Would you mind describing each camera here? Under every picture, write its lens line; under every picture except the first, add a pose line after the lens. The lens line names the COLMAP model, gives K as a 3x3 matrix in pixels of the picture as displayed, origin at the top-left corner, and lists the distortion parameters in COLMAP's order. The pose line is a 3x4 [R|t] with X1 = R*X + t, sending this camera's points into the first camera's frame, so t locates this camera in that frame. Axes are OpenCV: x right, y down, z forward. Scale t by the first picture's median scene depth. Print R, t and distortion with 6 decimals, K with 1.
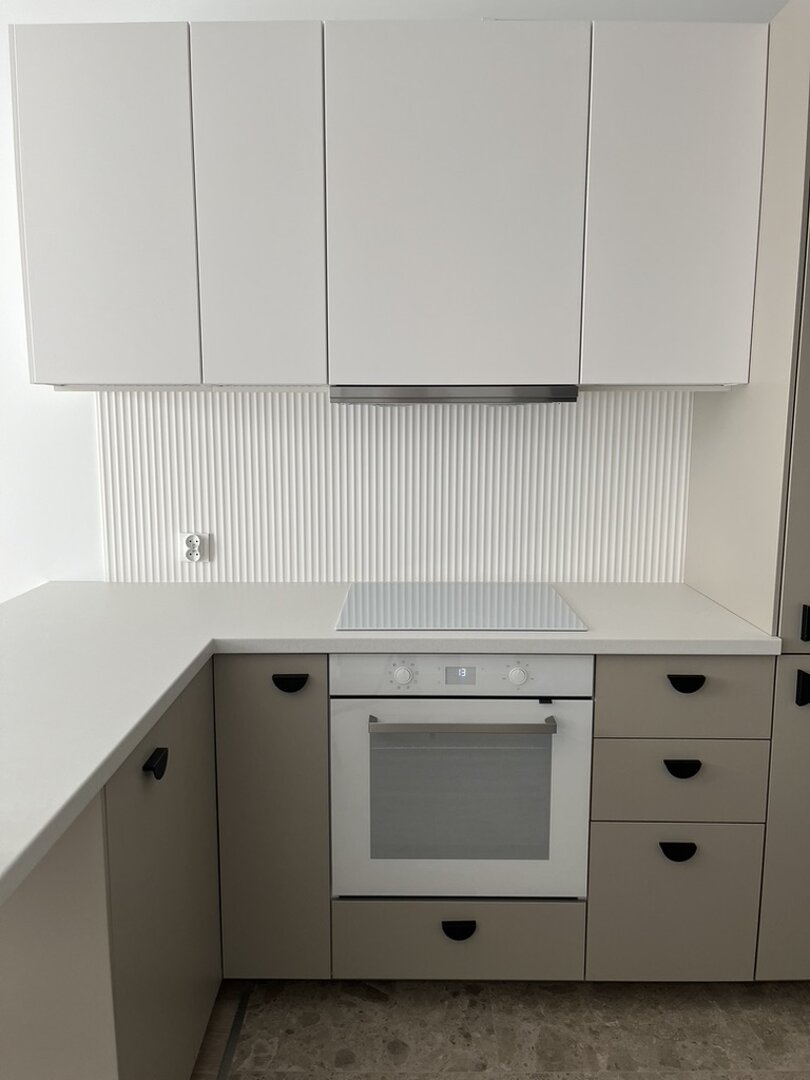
lens RADIAL K [[821.2, 0, 405.0], [0, 821.2, 540.0], [0, 0, 1]] dist [0.060372, -0.095526]
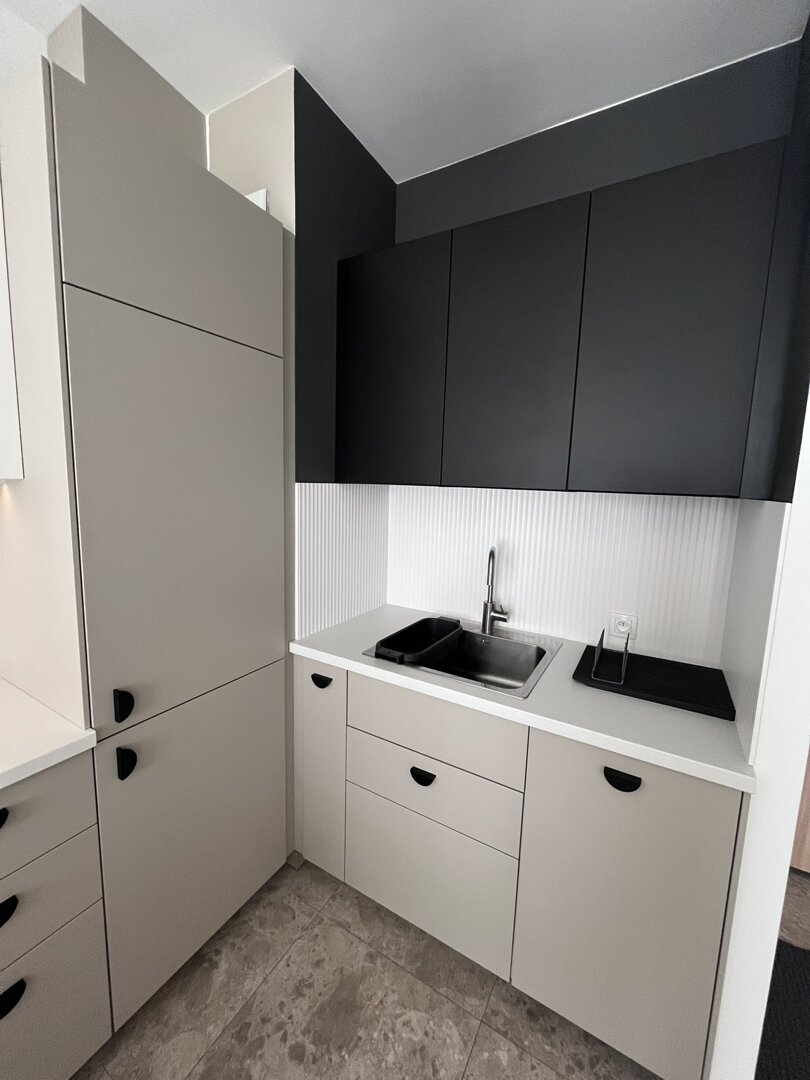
lens RADIAL K [[434.0, 0, 405.0], [0, 434.0, 540.0], [0, 0, 1]] dist [-0.003935, 0.000016]
pose [[0.501991, -0.101843, 0.858856, 0.197704], [0.090718, 0.993765, 0.064817, -0.113320], [-0.860102, 0.045376, 0.508100, 0.361347]]
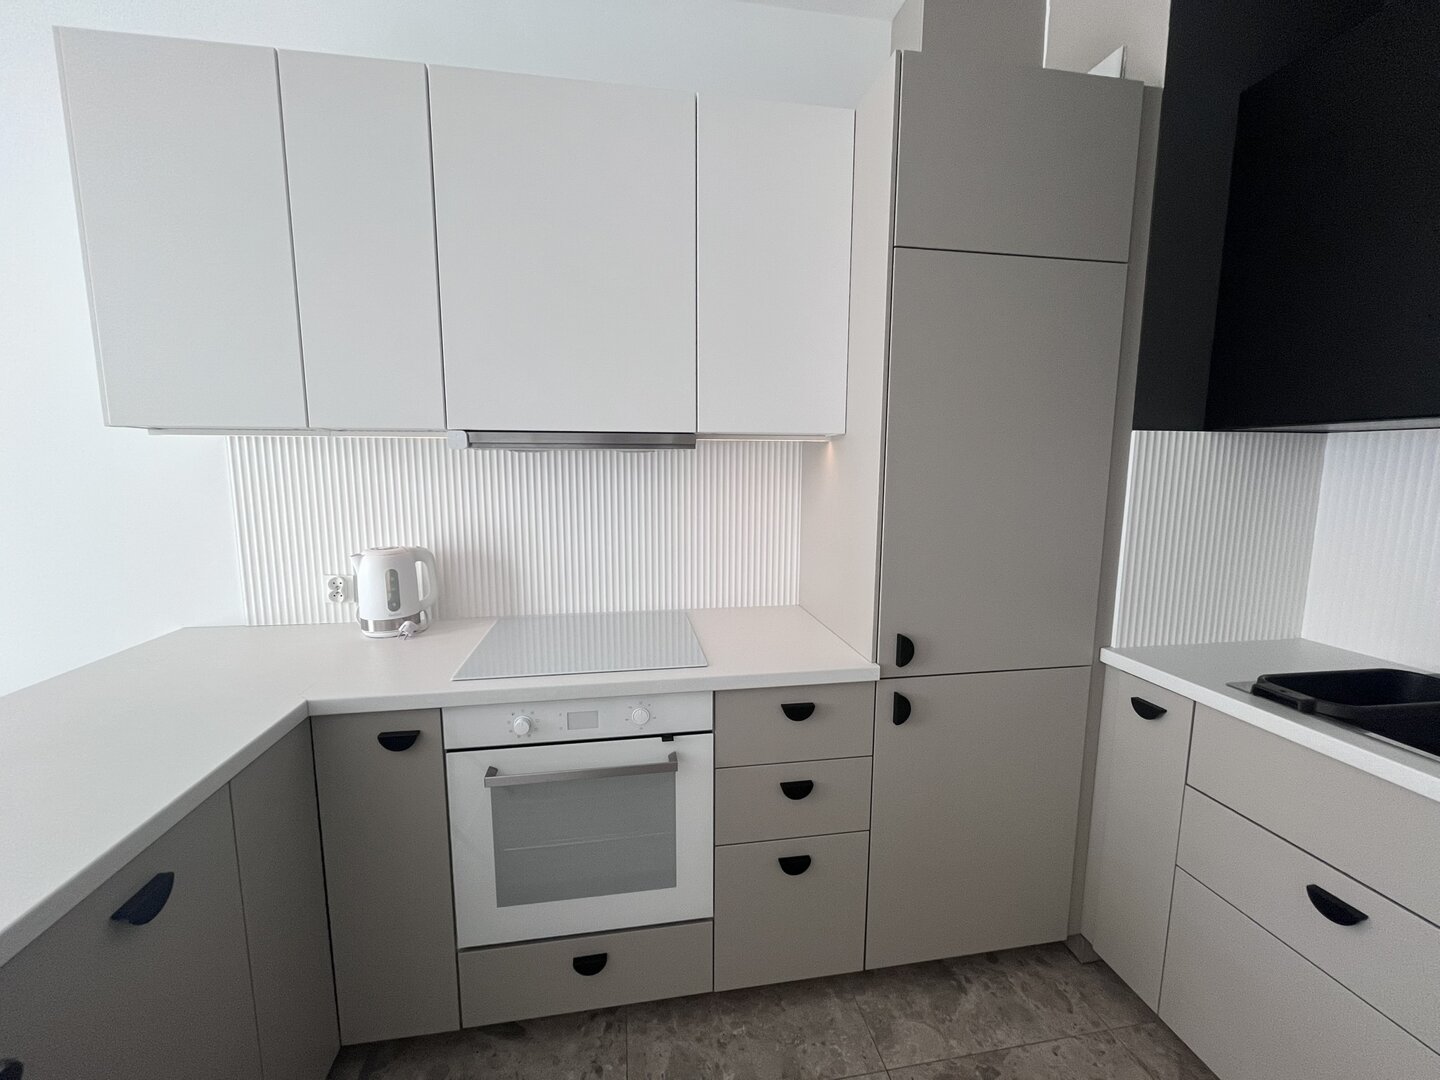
lens RADIAL K [[578.7, 0, 720.0], [0, 578.7, 540.0], [0, 0, 1]] dist [-0.003935, 0.000016]
pose [[0.985599, -0.021010, 0.167791, 0.115368], [0.022626, 0.999714, -0.007725, -0.044126], [-0.167581, 0.011410, 0.985792, 0.266612]]
